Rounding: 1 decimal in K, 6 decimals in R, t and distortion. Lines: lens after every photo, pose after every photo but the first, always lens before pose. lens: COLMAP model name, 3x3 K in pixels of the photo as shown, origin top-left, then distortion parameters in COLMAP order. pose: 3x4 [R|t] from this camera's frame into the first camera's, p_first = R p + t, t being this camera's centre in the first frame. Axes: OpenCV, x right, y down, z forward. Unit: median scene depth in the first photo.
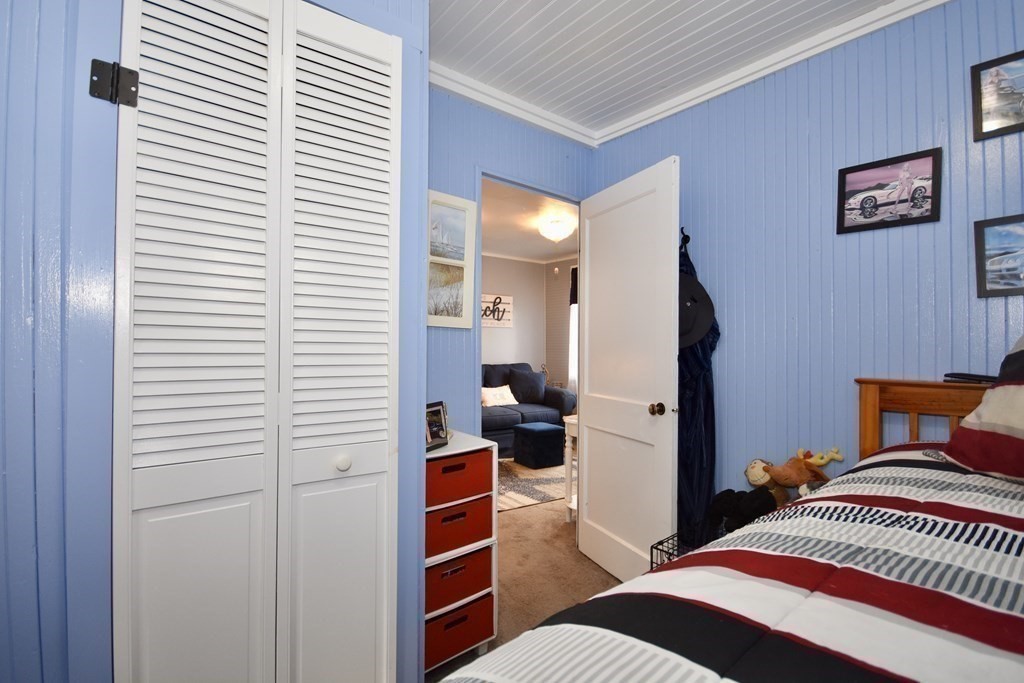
lens RADIAL K [[464.8, 0, 512.6], [0, 464.8, 341.0], [0, 0, 1]] dist [-0.003926, -0.000884]
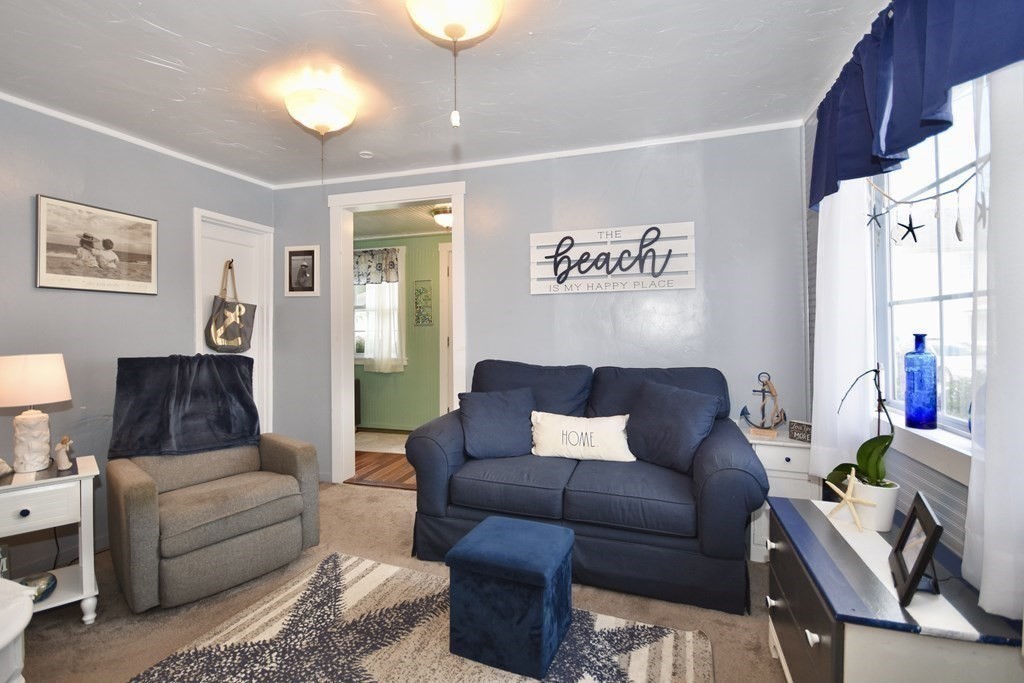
lens RADIAL K [[464.8, 0, 509.8], [0, 464.8, 336.9], [0, 0, 1]] dist [-0.003926, -0.000884]
pose [[0.516329, -0.002420, -0.856387, 0.303244], [0.014510, 0.999877, 0.005923, 0.013297], [0.856267, -0.015485, 0.516301, 0.624209]]
